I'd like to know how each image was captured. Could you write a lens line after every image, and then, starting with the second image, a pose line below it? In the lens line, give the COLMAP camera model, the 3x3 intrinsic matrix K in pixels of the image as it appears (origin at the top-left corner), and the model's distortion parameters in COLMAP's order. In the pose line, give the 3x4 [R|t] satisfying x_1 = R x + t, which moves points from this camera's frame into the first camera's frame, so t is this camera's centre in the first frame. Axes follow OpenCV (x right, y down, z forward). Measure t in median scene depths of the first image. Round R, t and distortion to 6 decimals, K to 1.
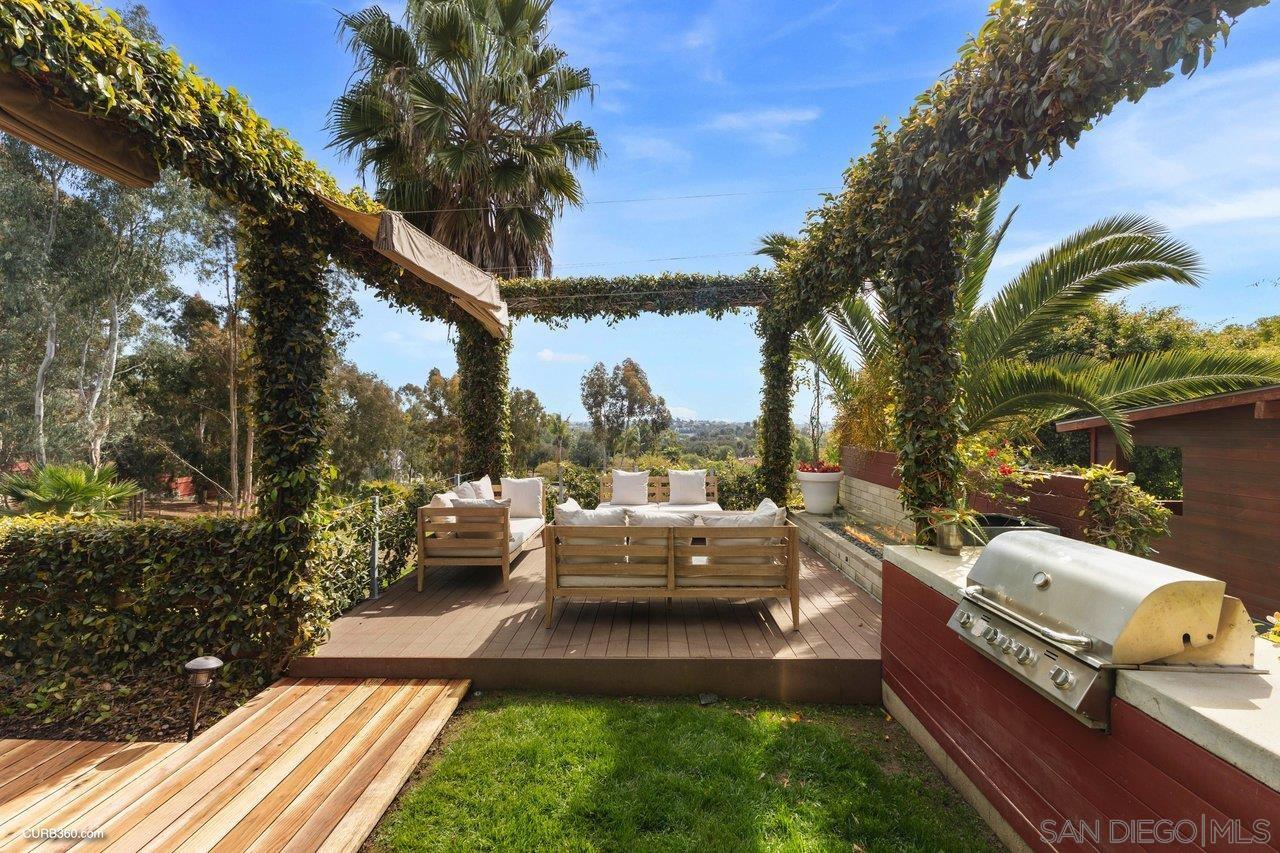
lens RADIAL K [[559.0, 0, 631.6], [0, 559.0, 429.4], [0, 0, 1]] dist [0.007984, -0.003227]
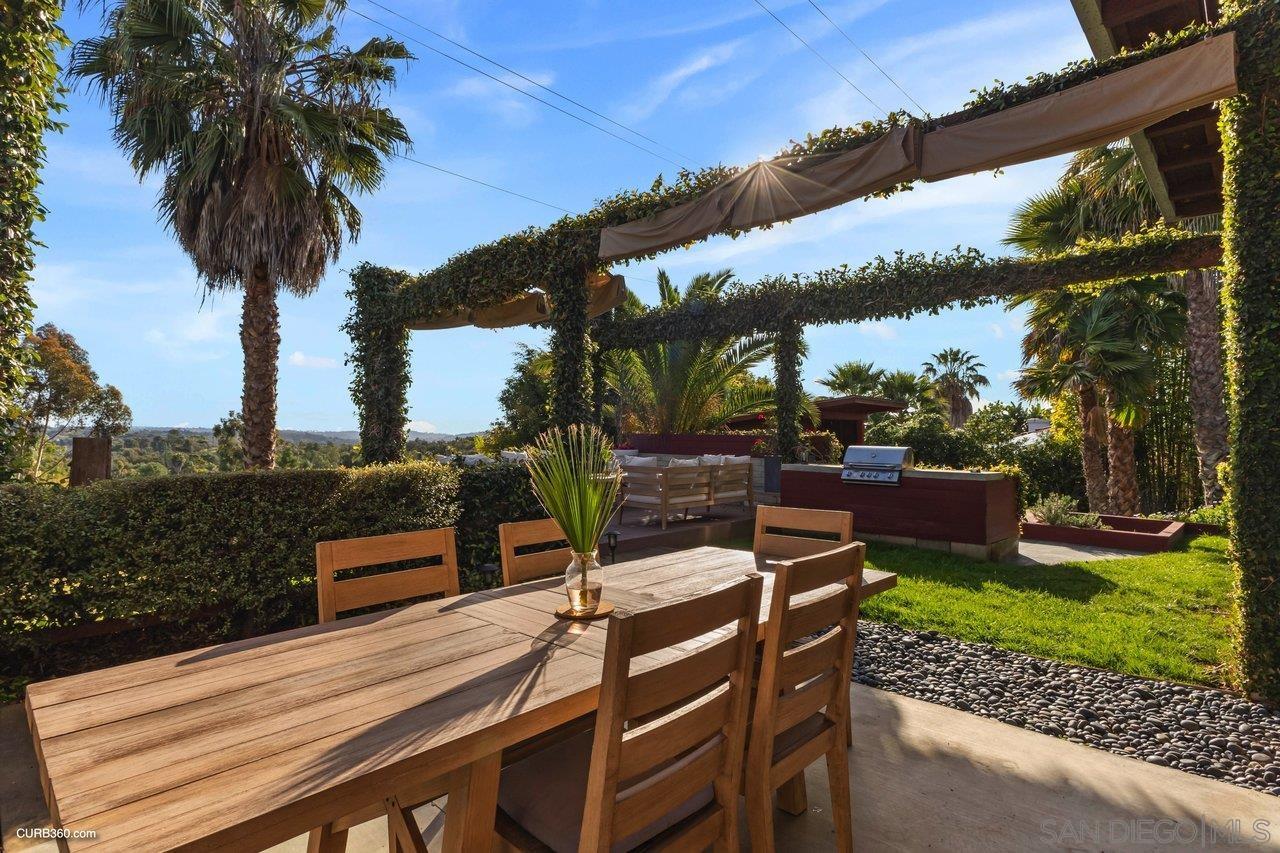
lens RADIAL K [[646.5, 0, 641.8], [0, 646.5, 432.0], [0, 0, 1]] dist [-0.001093, 0.000546]
pose [[0.672521, 0.008657, 0.740028, -1.582994], [-0.000124, 0.999933, -0.011585, 0.088061], [-0.740078, 0.007699, 0.672477, -0.302003]]
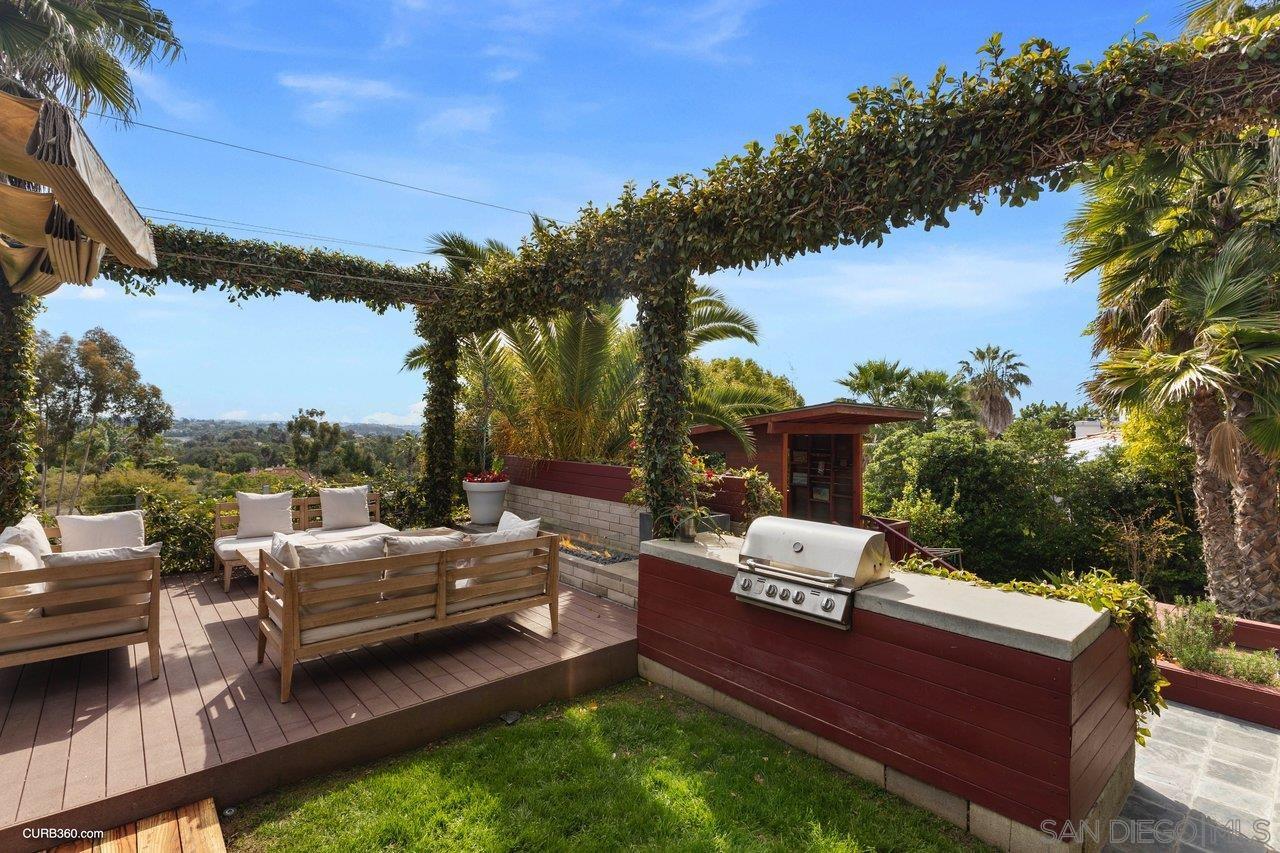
lens RADIAL K [[601.3, 0, 649.3], [0, 601.3, 427.9], [0, 0, 1]] dist [-0.000285, -0.001036]
pose [[0.722271, 0.012523, 0.691496, -0.357598], [-0.006645, 0.999916, -0.011168, -0.018262], [-0.691578, 0.003472, 0.722294, 0.048284]]
